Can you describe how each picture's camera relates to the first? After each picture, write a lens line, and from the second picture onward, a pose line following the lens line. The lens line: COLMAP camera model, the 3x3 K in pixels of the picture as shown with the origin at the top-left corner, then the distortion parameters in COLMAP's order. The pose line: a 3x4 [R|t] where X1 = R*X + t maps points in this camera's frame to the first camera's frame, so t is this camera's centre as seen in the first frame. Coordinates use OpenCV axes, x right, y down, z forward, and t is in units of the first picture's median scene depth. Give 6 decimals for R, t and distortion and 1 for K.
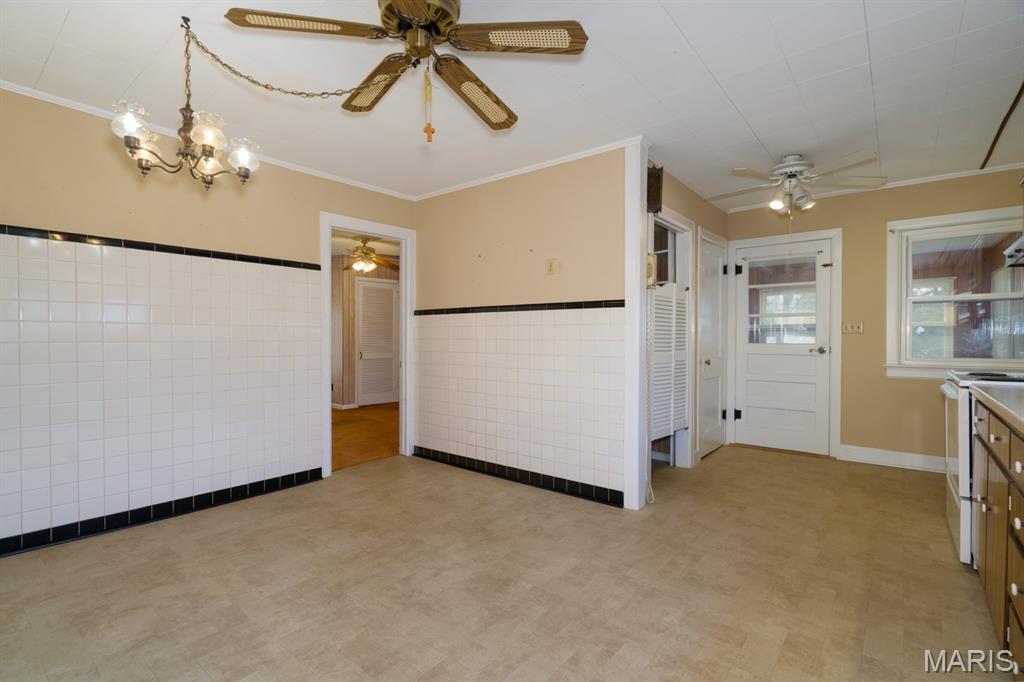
lens RADIAL K [[478.7, 0, 512.0], [0, 478.7, 341.0], [0, 0, 1]] dist [-0.003499, 0.000270]
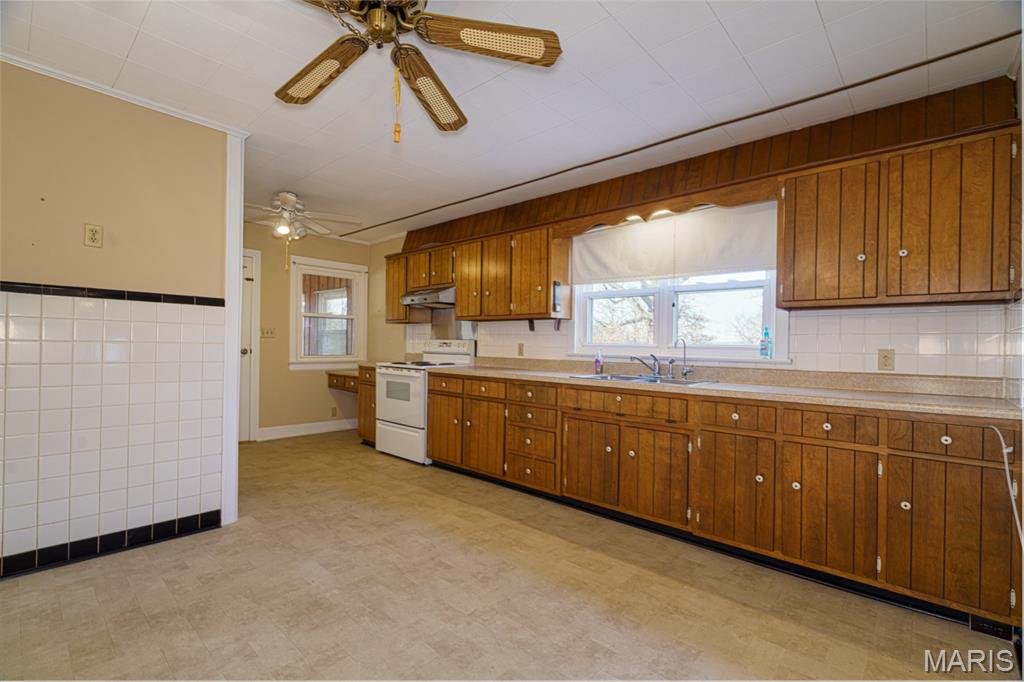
lens RADIAL K [[461.7, 0, 513.3], [0, 461.7, 343.4], [0, 0, 1]] dist [-0.001418, -0.000155]
pose [[0.052731, 0.004474, 0.998599, -0.817687], [-0.008635, 0.999955, -0.004024, -0.002821], [-0.998571, -0.008410, 0.052767, 0.526875]]
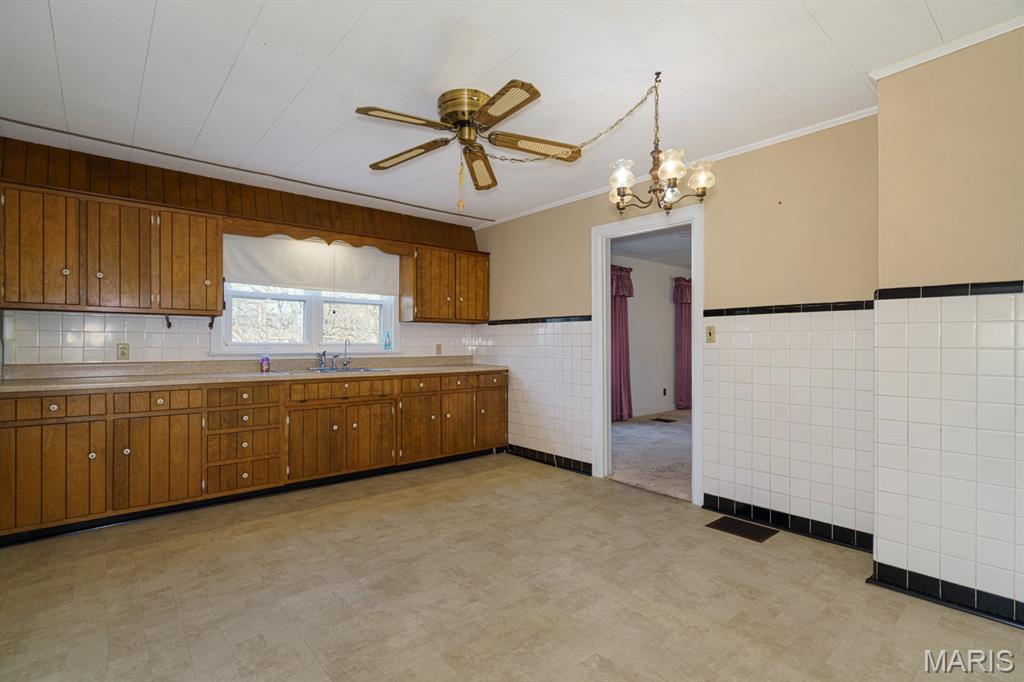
lens RADIAL K [[478.7, 0, 512.0], [0, 478.7, 341.0], [0, 0, 1]] dist [-0.003499, 0.000270]
pose [[-0.984369, 0.000590, 0.176117, -0.433239], [0.000664, 1.000000, 0.000365, -0.016108], [-0.176116, 0.000476, -0.984369, 1.791441]]
